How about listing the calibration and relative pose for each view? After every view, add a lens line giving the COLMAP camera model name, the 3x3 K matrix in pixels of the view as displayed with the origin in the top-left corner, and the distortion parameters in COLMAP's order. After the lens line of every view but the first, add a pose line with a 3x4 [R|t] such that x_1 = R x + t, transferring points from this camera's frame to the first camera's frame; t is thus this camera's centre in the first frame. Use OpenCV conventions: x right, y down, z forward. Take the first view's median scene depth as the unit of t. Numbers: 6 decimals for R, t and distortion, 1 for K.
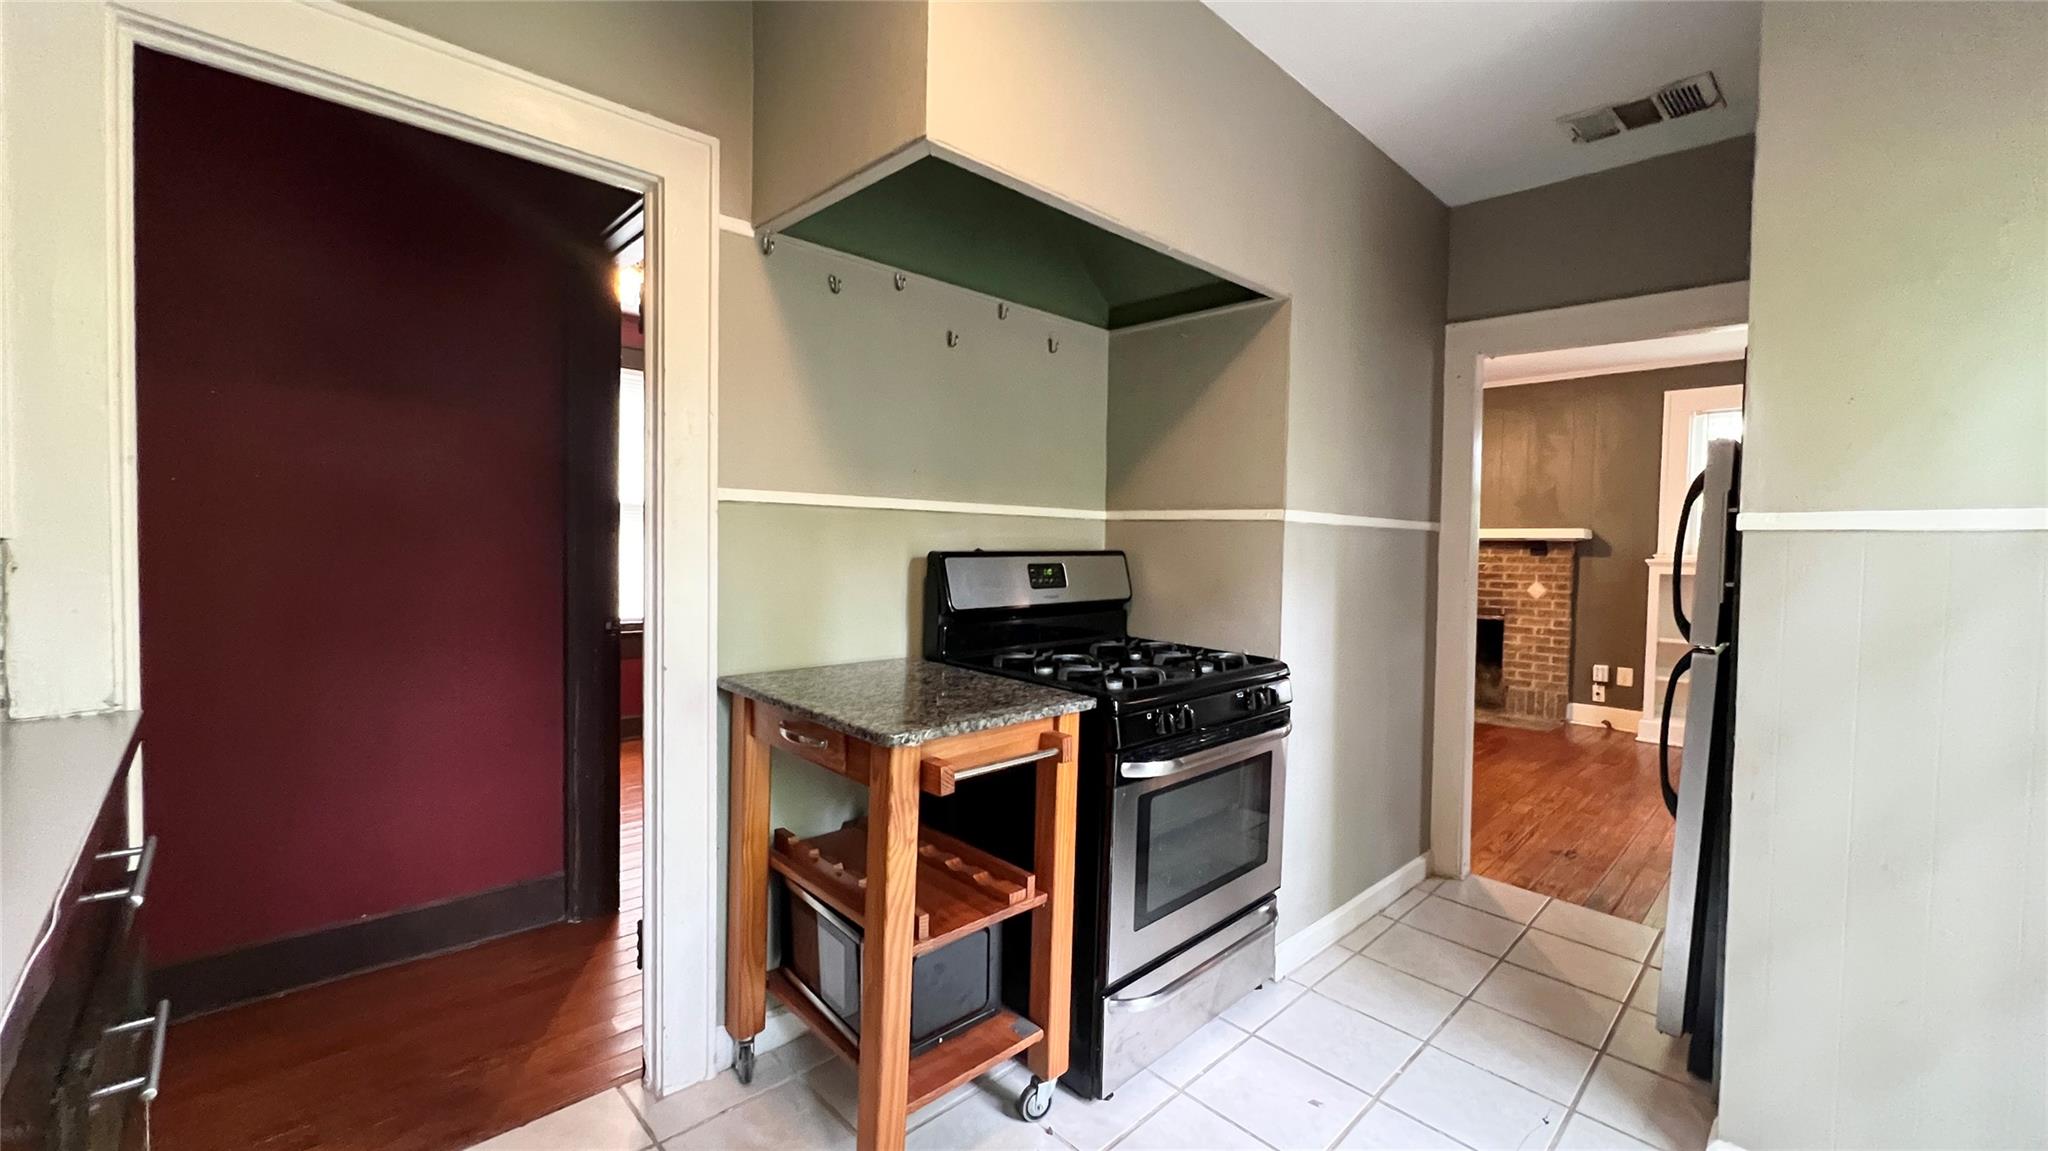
lens RADIAL K [[825.1, 0, 1025.7], [0, 825.1, 570.8], [0, 0, 1]] dist [-0.000885, -0.000005]
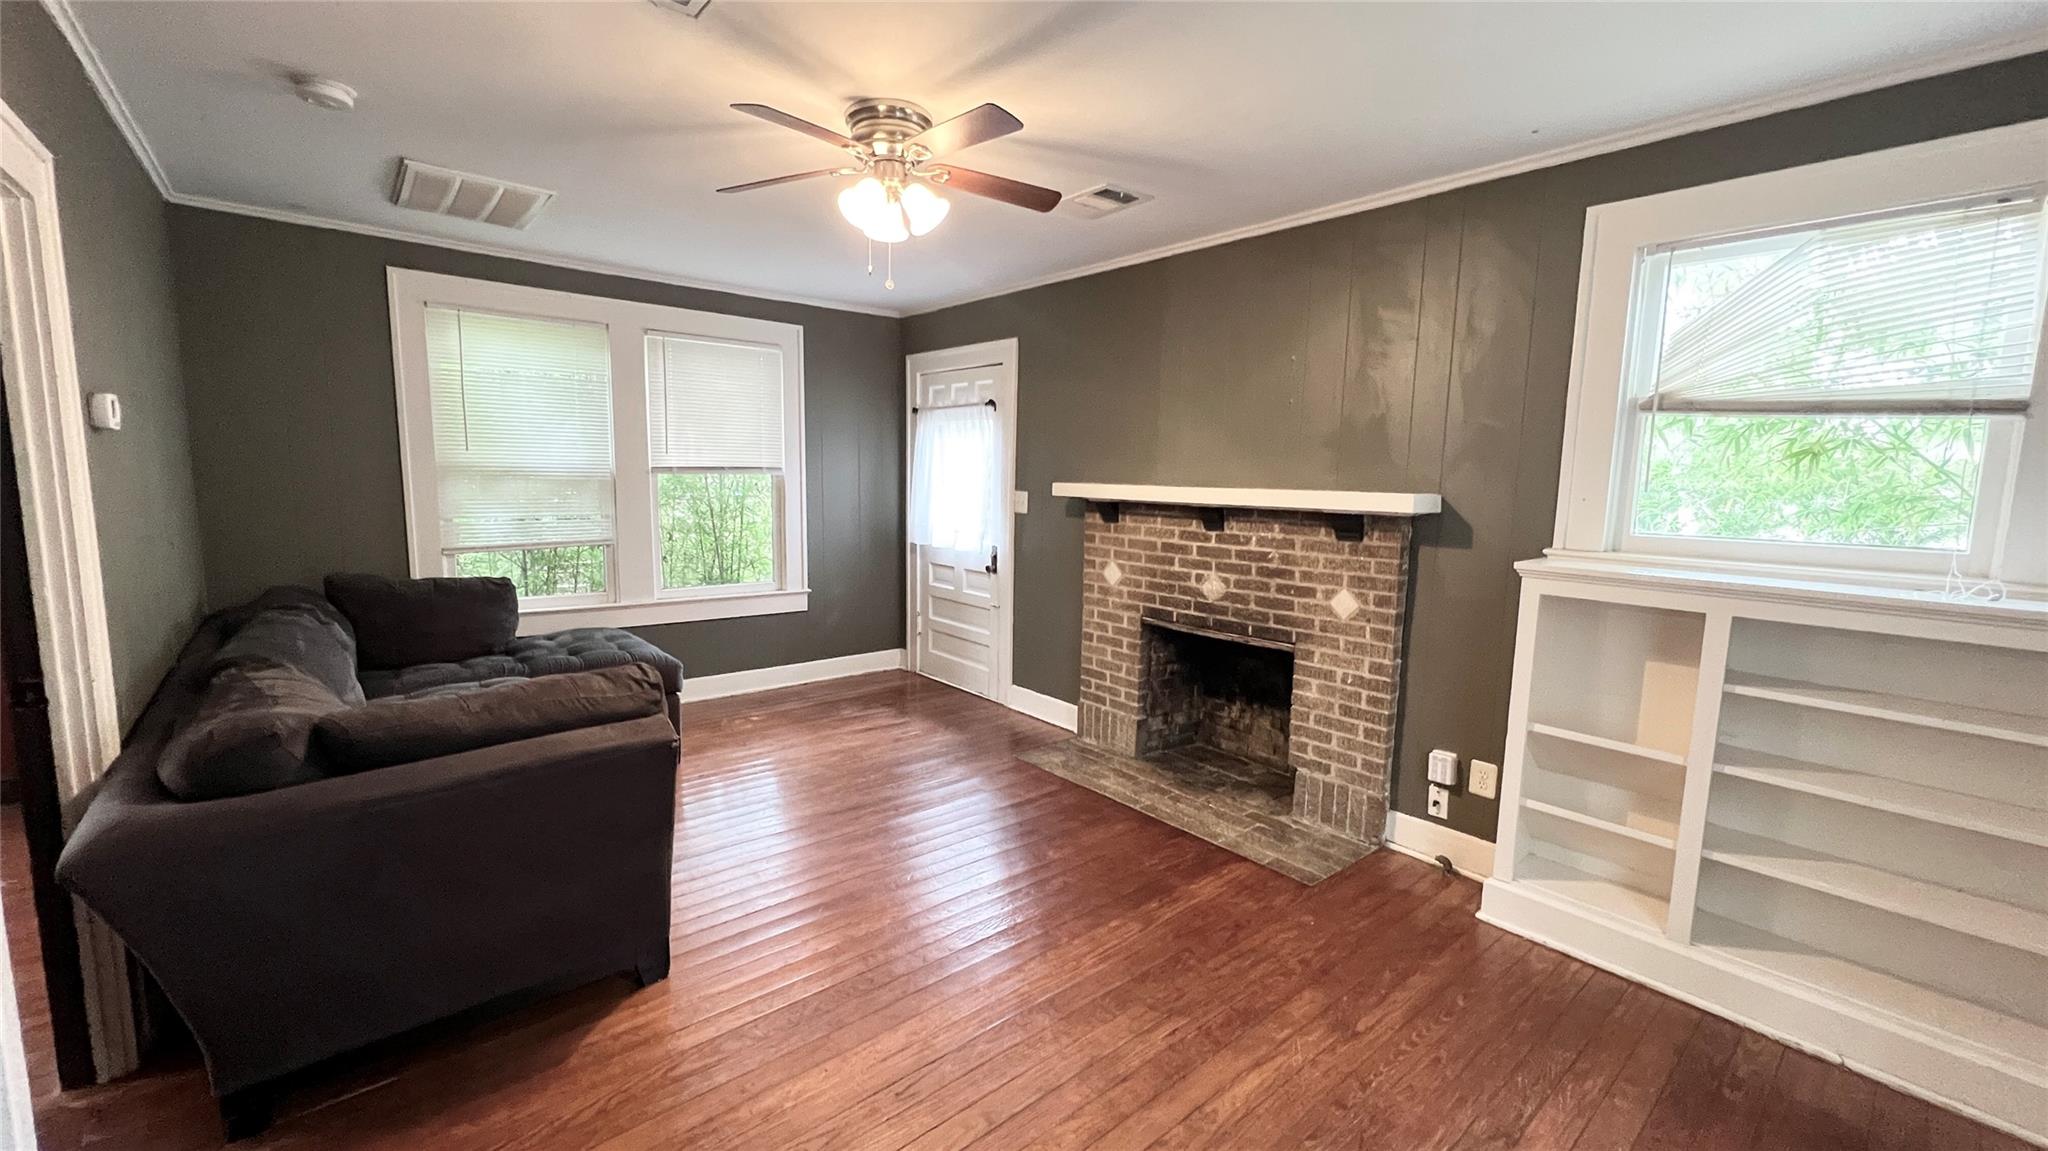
lens RADIAL K [[825.1, 0, 1022.2], [0, 825.1, 573.7], [0, 0, 1]] dist [-0.000885, -0.000005]
pose [[0.996717, 0.020968, -0.078201, 0.452501], [-0.014324, 0.996314, 0.084575, -0.039711], [0.079686, -0.083178, 0.993344, 0.447165]]
